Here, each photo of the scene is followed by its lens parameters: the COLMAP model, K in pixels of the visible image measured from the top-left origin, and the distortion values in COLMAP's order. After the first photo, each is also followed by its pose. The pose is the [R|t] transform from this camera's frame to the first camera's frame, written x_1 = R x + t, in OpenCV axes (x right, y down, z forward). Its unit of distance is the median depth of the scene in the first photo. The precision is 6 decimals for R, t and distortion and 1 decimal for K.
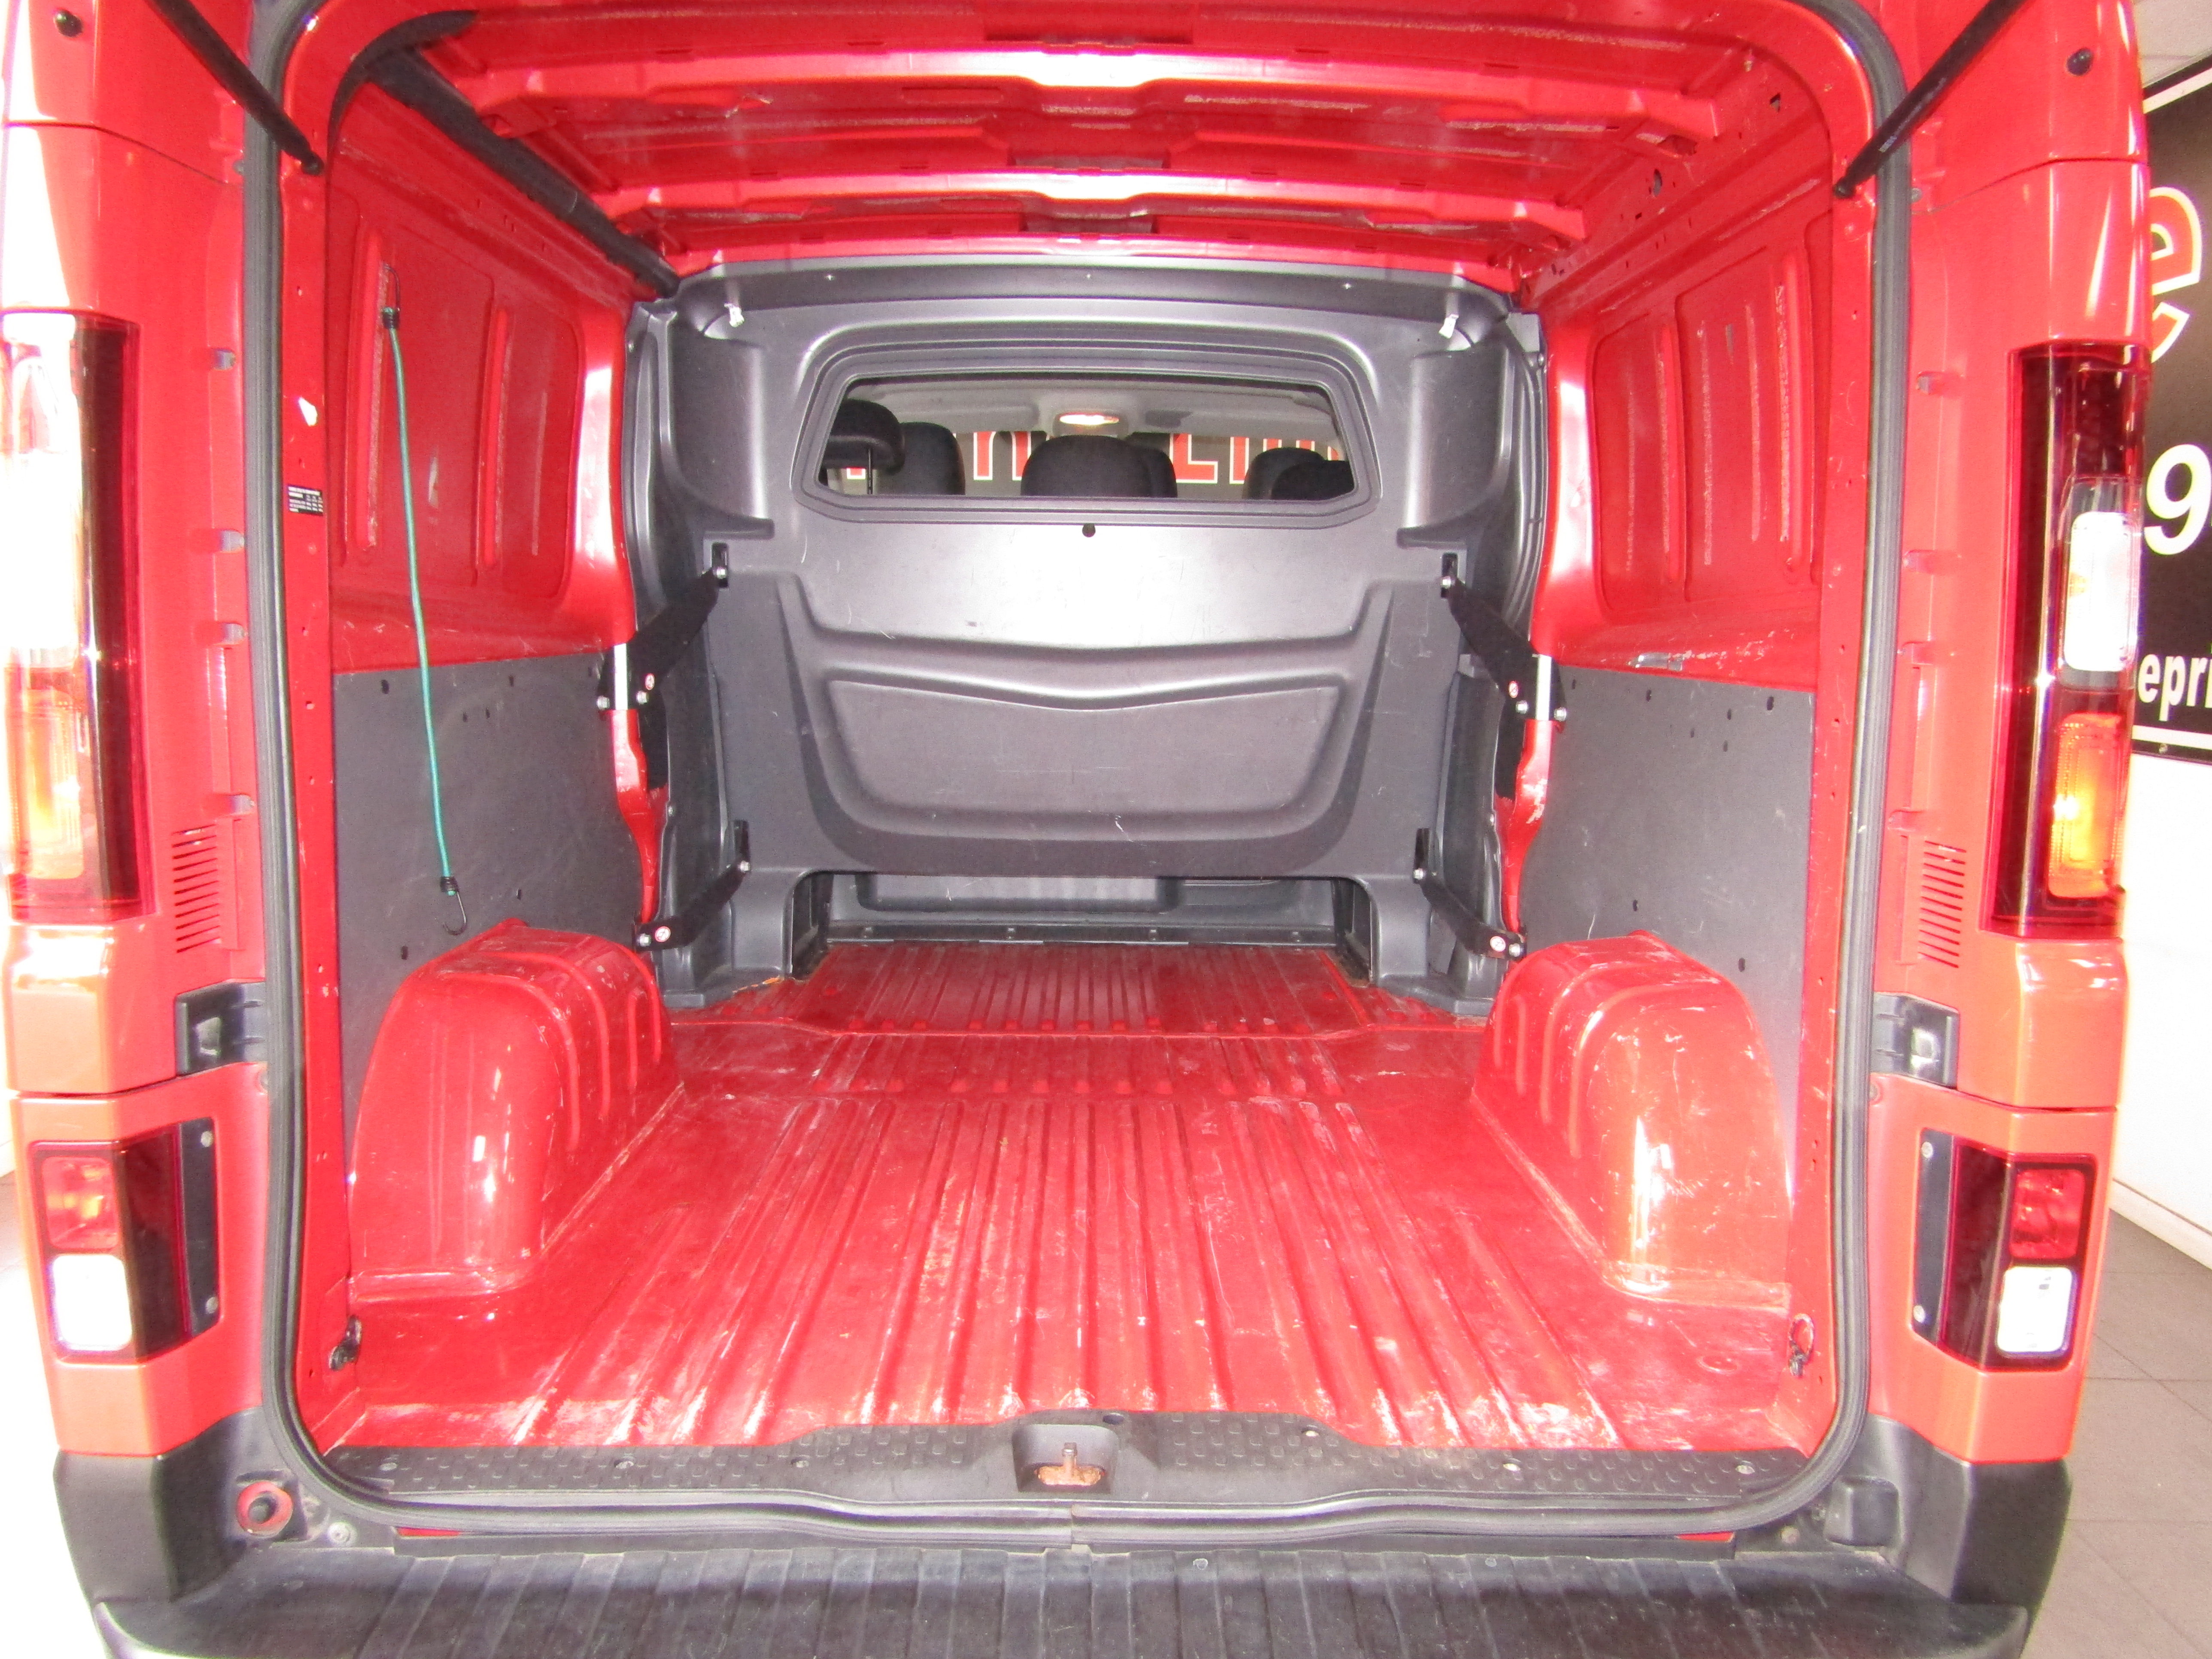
lens RADIAL K [[1922.0, 0, 1106.0], [0, 1922.0, 829.5], [0, 0, 1]] dist [-0.111689, -0.000241]
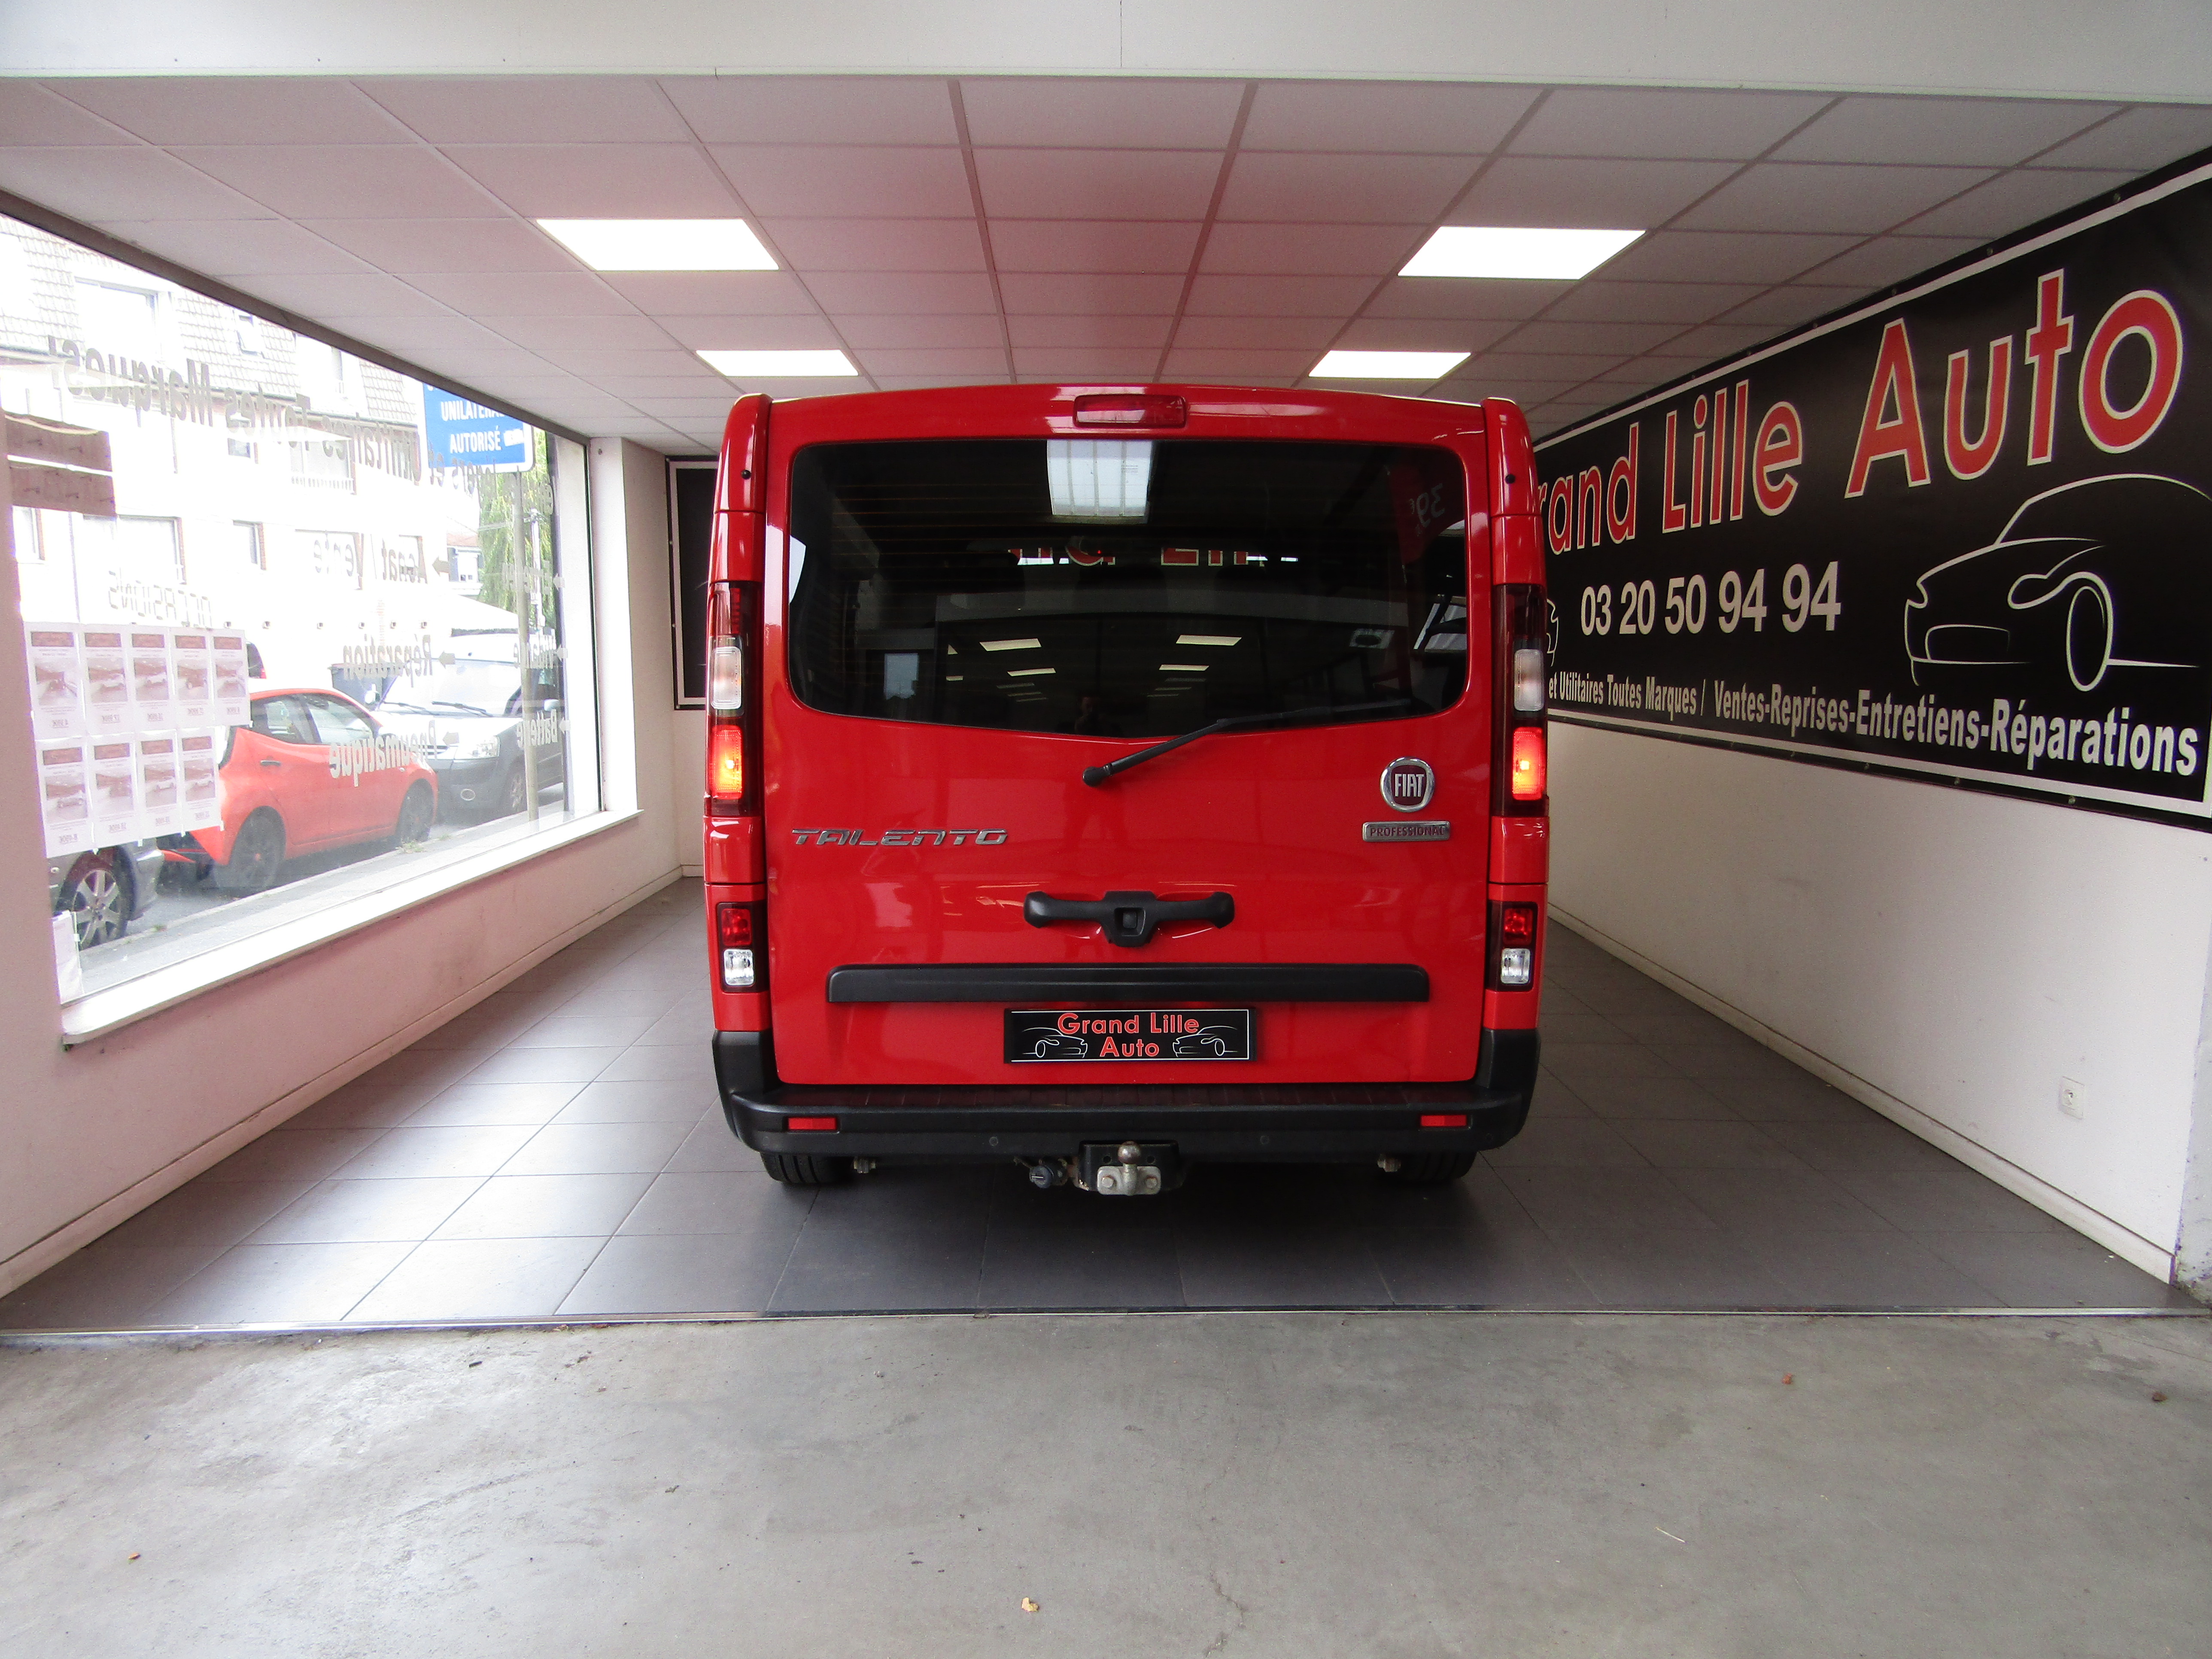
lens RADIAL K [[1602.0, 0, 1115.9], [0, 1602.0, 783.4], [0, 0, 1]] dist [-0.006766, 0.000711]
pose [[0.999888, -0.010509, 0.010619, -0.036139], [0.010957, 0.999015, -0.043009, 0.066209], [-0.010156, 0.043121, 0.999018, -0.757790]]
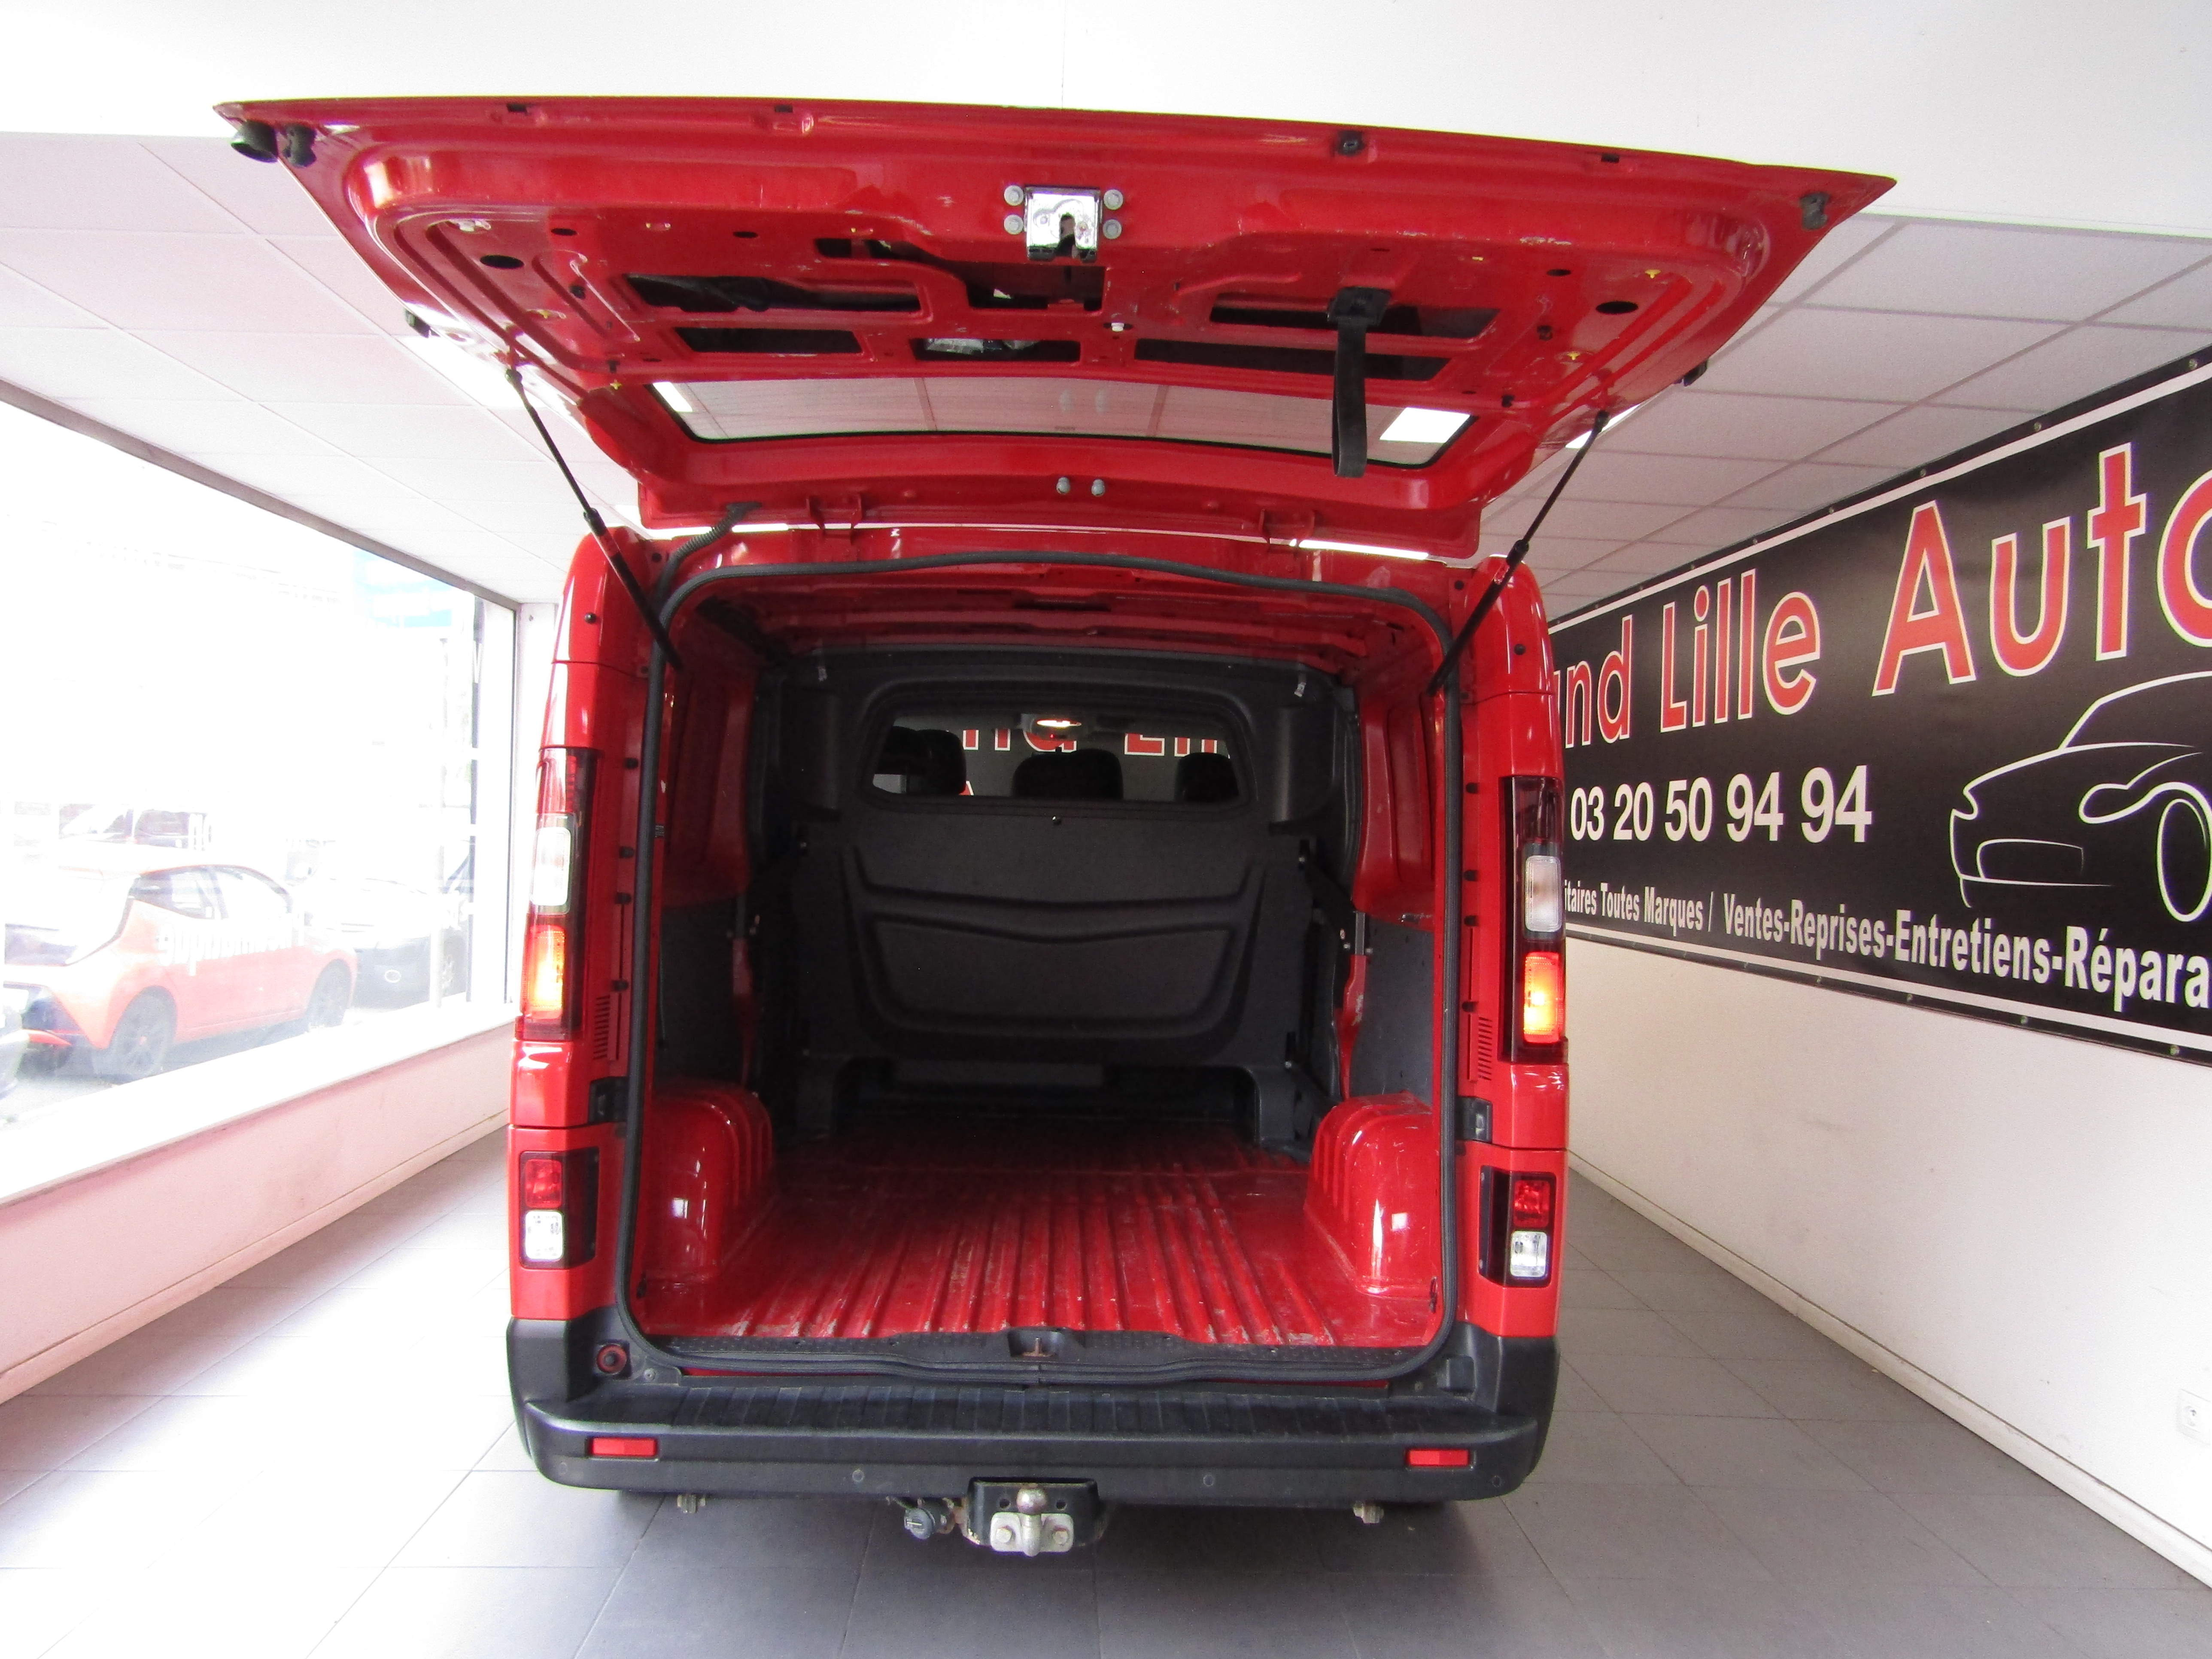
lens RADIAL K [[1602.0, 0, 1115.9], [0, 1602.0, 783.4], [0, 0, 1]] dist [-0.006766, 0.000711]
pose [[0.999465, 0.017284, 0.027783, 0.003160], [-0.012567, 0.986745, -0.161789, 0.029846], [-0.030211, 0.161353, 0.986434, -0.496417]]
